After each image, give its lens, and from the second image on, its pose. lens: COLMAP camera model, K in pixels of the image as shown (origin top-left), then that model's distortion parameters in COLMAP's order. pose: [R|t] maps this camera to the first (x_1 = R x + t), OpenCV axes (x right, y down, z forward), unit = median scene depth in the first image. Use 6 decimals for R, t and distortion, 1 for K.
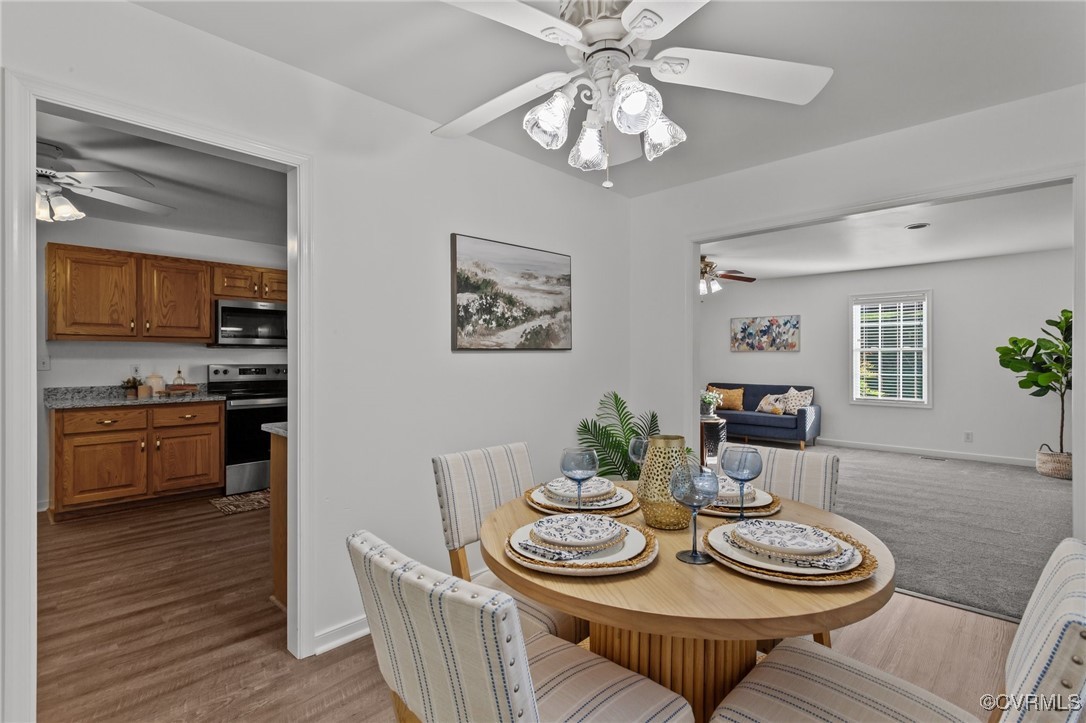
lens RADIAL K [[515.8, 0, 548.6], [0, 515.8, 356.4], [0, 0, 1]] dist [0.000610, 0.000758]
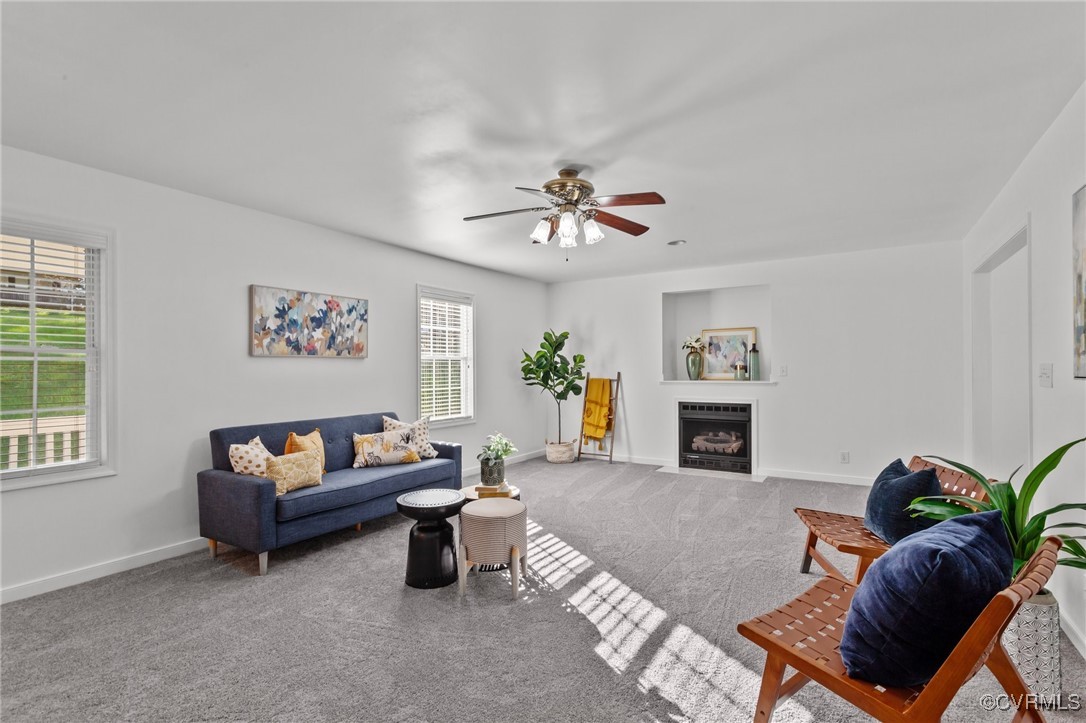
lens RADIAL K [[521.9, 0, 554.6], [0, 521.9, 366.7], [0, 0, 1]] dist [-0.000079, 0.000049]
pose [[-0.209566, 0.004167, 0.977786, -0.256700], [0.002432, 0.999990, -0.003740, 0.004654], [-0.977791, 0.001594, -0.209574, 1.295627]]
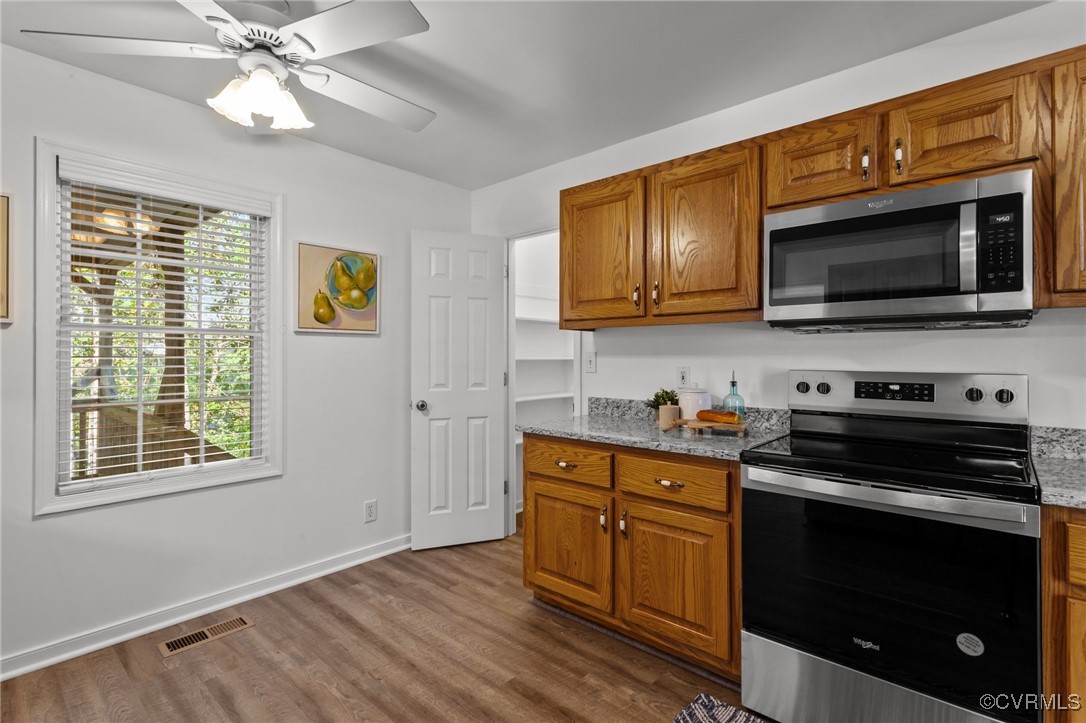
lens RADIAL K [[515.8, 0, 548.6], [0, 515.8, 356.4], [0, 0, 1]] dist [0.000610, 0.000758]
pose [[0.043370, -0.000265, -0.999059, -0.205802], [0.001824, 0.999998, -0.000186, 0.003348], [0.999057, -0.001814, 0.043371, 0.726413]]
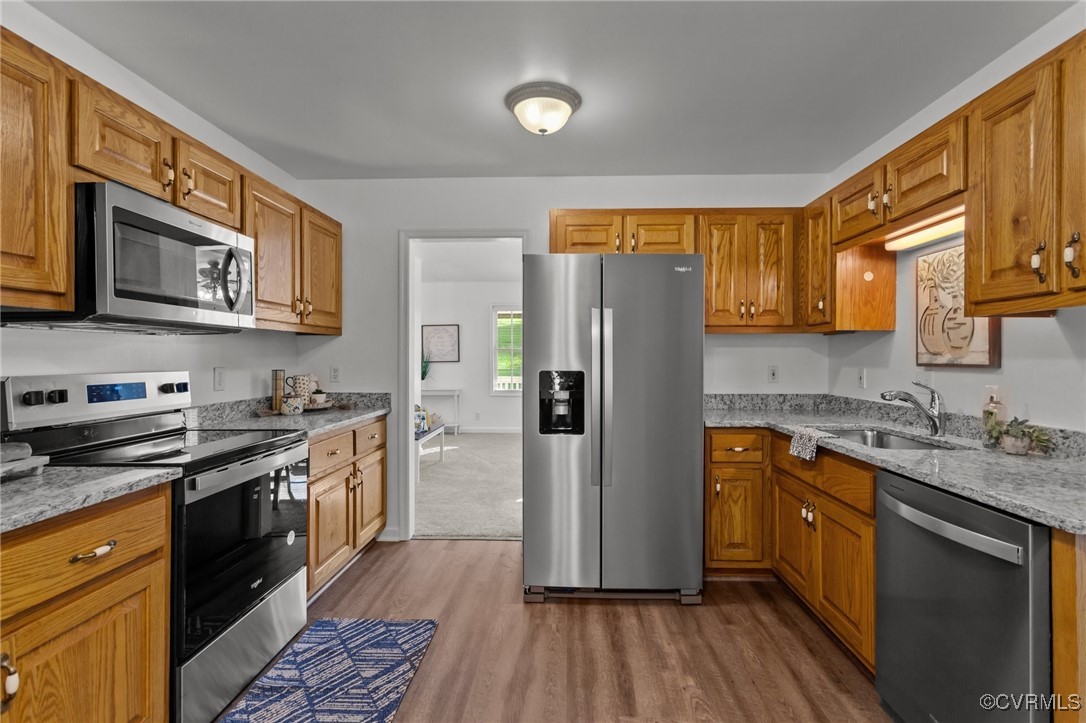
lens RADIAL K [[507.3, 0, 548.7], [0, 507.3, 352.9], [0, 0, 1]] dist [-0.001048, -0.000328]
pose [[0.747897, 0.004165, 0.663801, -0.578824], [-0.001084, 0.999987, -0.005053, 0.001878], [-0.663814, 0.003060, 0.747892, 0.503775]]
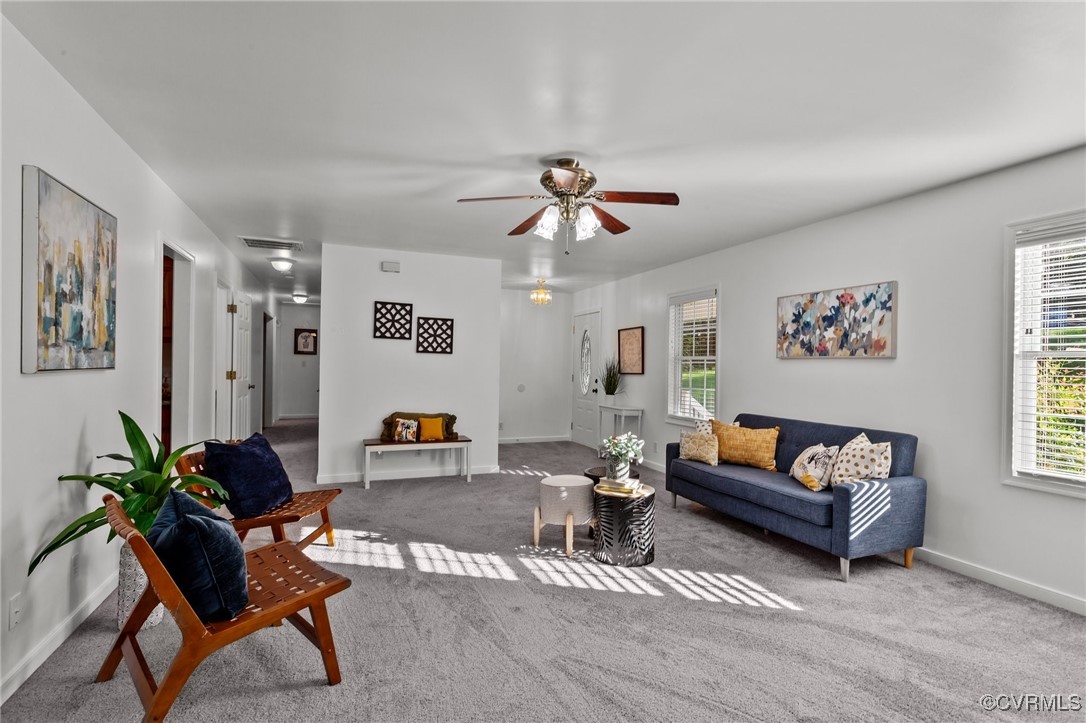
lens RADIAL K [[531.7, 0, 552.4], [0, 531.7, 364.3], [0, 0, 1]] dist [0.000772, 0.000347]
pose [[0.912978, 0.014683, -0.407744, 0.569509], [-0.016265, 0.999868, -0.000414, 0.001566], [0.407684, 0.007010, 0.913096, 0.609798]]
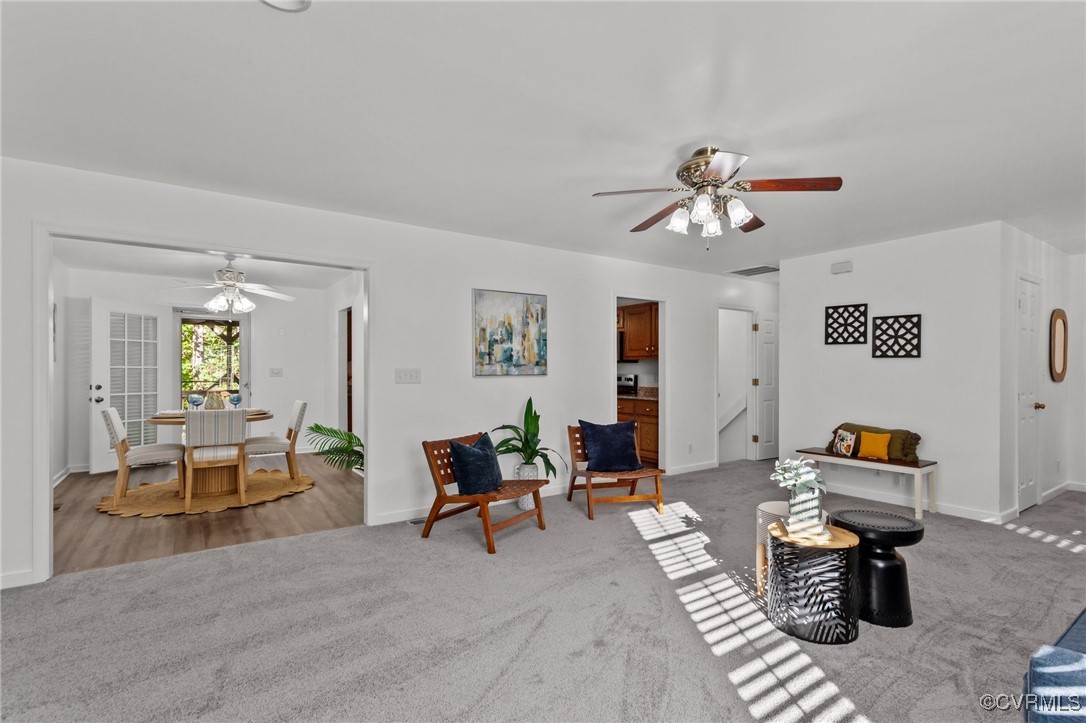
lens RADIAL K [[521.9, 0, 554.6], [0, 521.9, 366.7], [0, 0, 1]] dist [-0.000079, 0.000049]
pose [[-0.190269, -0.004507, -0.981722, 0.899334], [0.001148, 0.999988, -0.004813, 0.001468], [0.981731, -0.002043, -0.190261, 1.101285]]
